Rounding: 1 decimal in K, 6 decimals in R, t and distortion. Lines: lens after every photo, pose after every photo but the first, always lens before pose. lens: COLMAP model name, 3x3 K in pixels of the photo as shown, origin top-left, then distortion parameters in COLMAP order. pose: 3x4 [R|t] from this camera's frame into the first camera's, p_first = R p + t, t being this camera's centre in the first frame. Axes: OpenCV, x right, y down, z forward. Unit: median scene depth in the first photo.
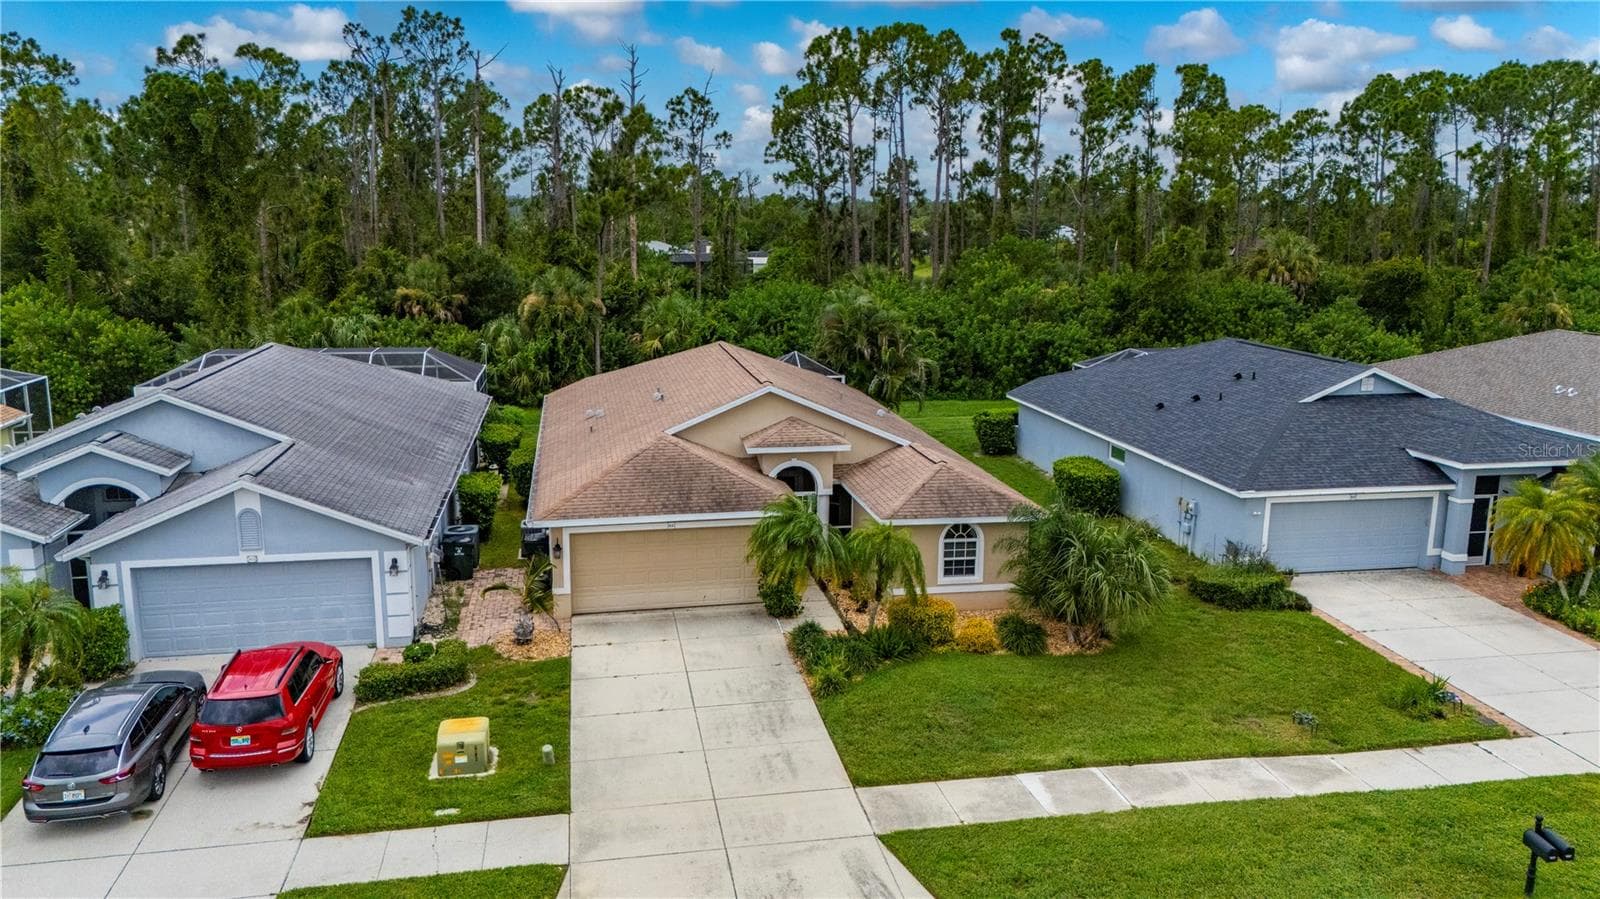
lens RADIAL K [[1179.2, 0, 796.9], [0, 1179.2, 443.1], [0, 0, 1]] dist [0.062737, -0.052561]
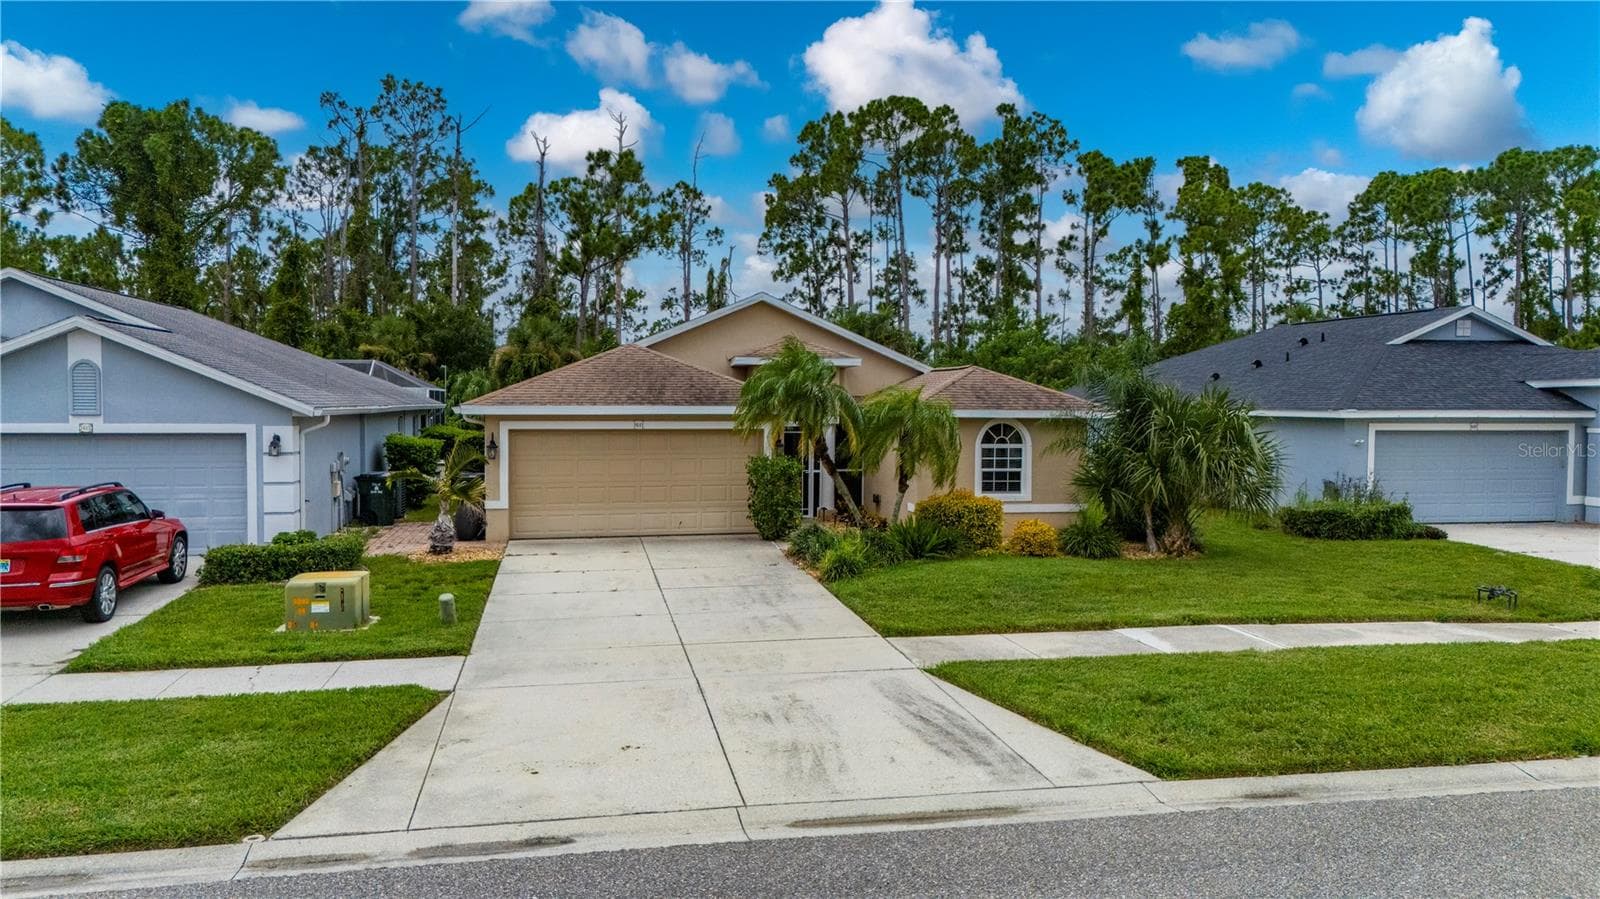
lens RADIAL K [[1179.2, 0, 796.9], [0, 1179.2, 443.1], [0, 0, 1]] dist [0.062737, -0.052561]
pose [[0.999975, -0.004245, 0.005644, -0.004423], [0.005091, 0.987166, -0.159615, 0.210189], [-0.004894, 0.159639, 0.987163, 0.217048]]
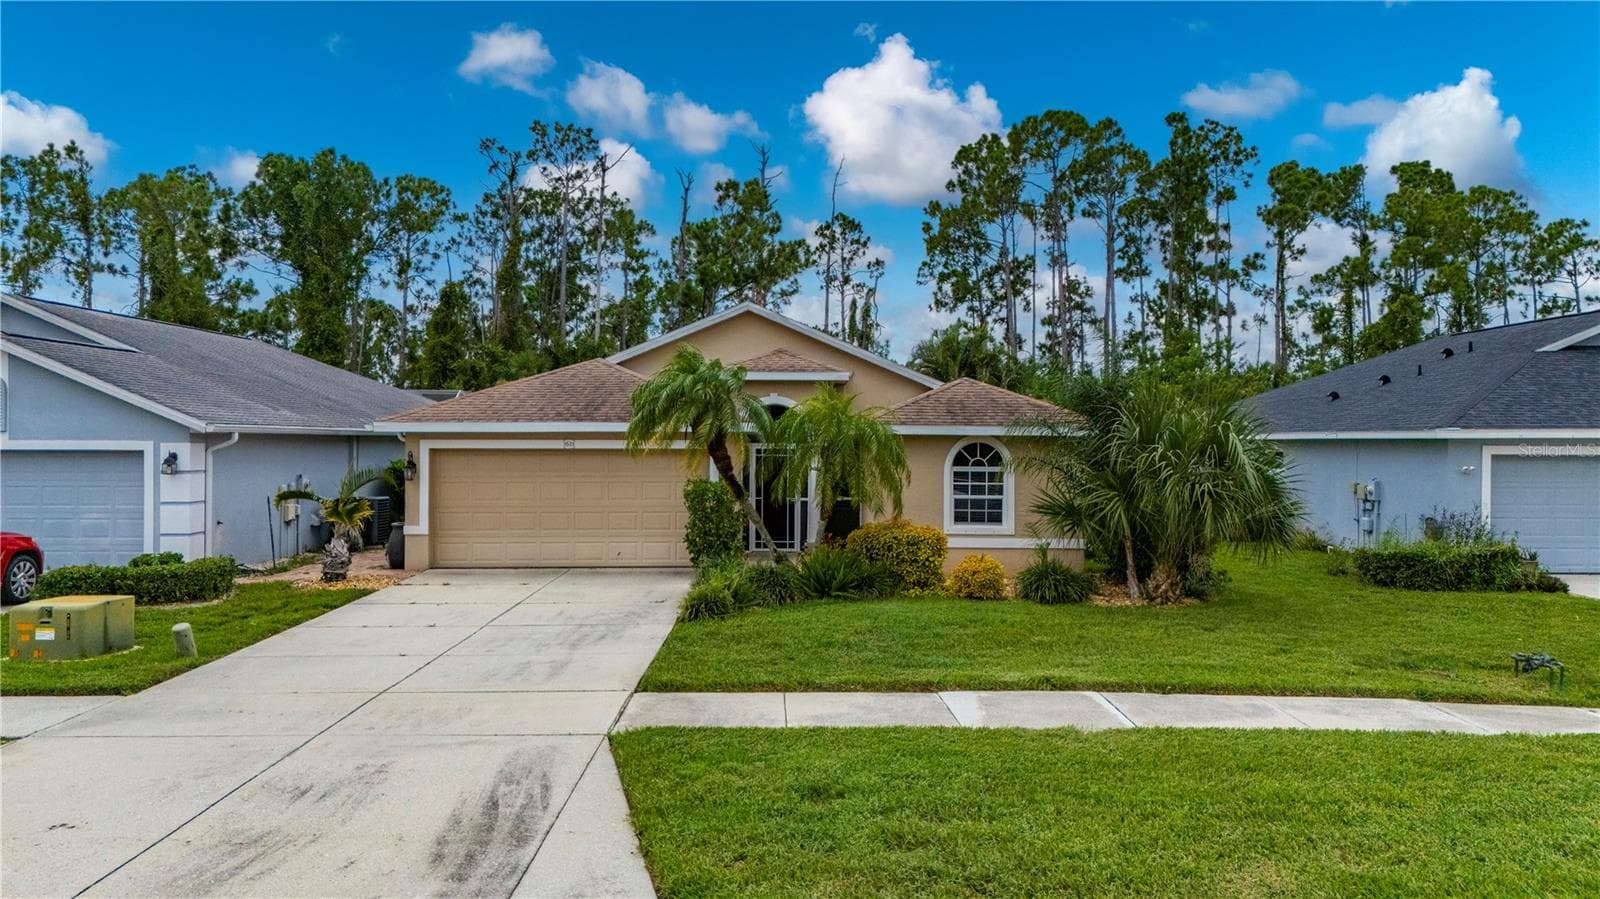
lens RADIAL K [[1179.2, 0, 796.9], [0, 1179.2, 443.1], [0, 0, 1]] dist [0.062737, -0.052561]
pose [[0.981830, -0.004935, -0.189700, 0.167444], [-0.032142, 0.980893, -0.191873, 0.204175], [0.187022, 0.194484, 0.962912, 0.330981]]
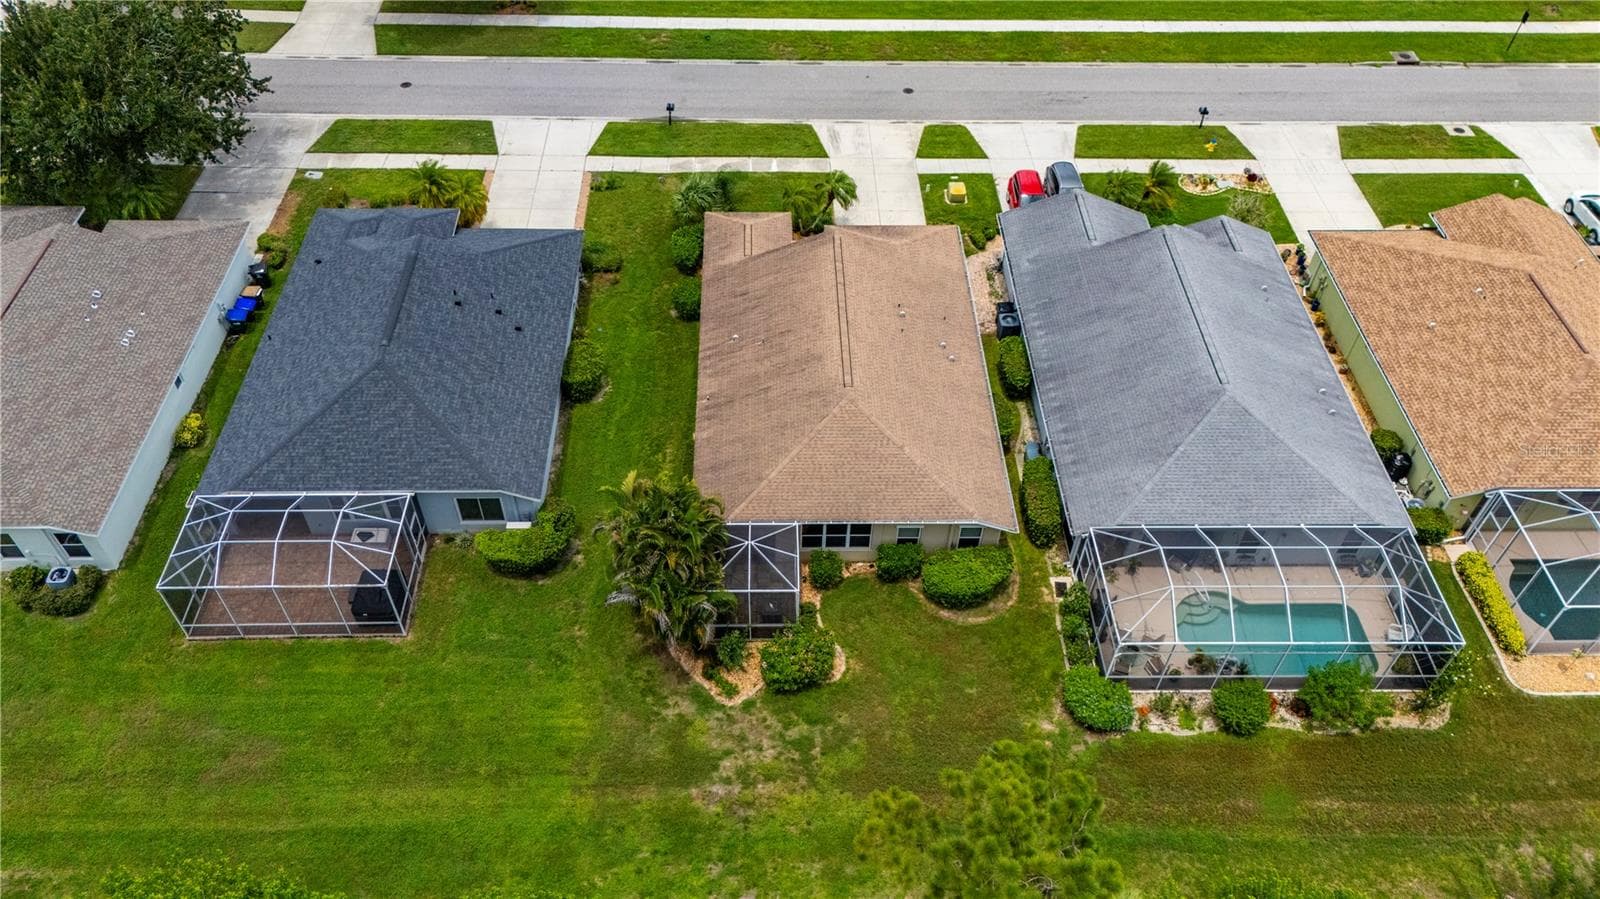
lens RADIAL K [[1179.2, 0, 796.9], [0, 1179.2, 443.1], [0, 0, 1]] dist [0.062737, -0.052561]
pose [[-0.986816, -0.136778, 0.086517, -0.173335], [0.001131, 0.528728, 0.848791, -1.477855], [-0.161840, 0.837698, -0.521603, 2.395527]]
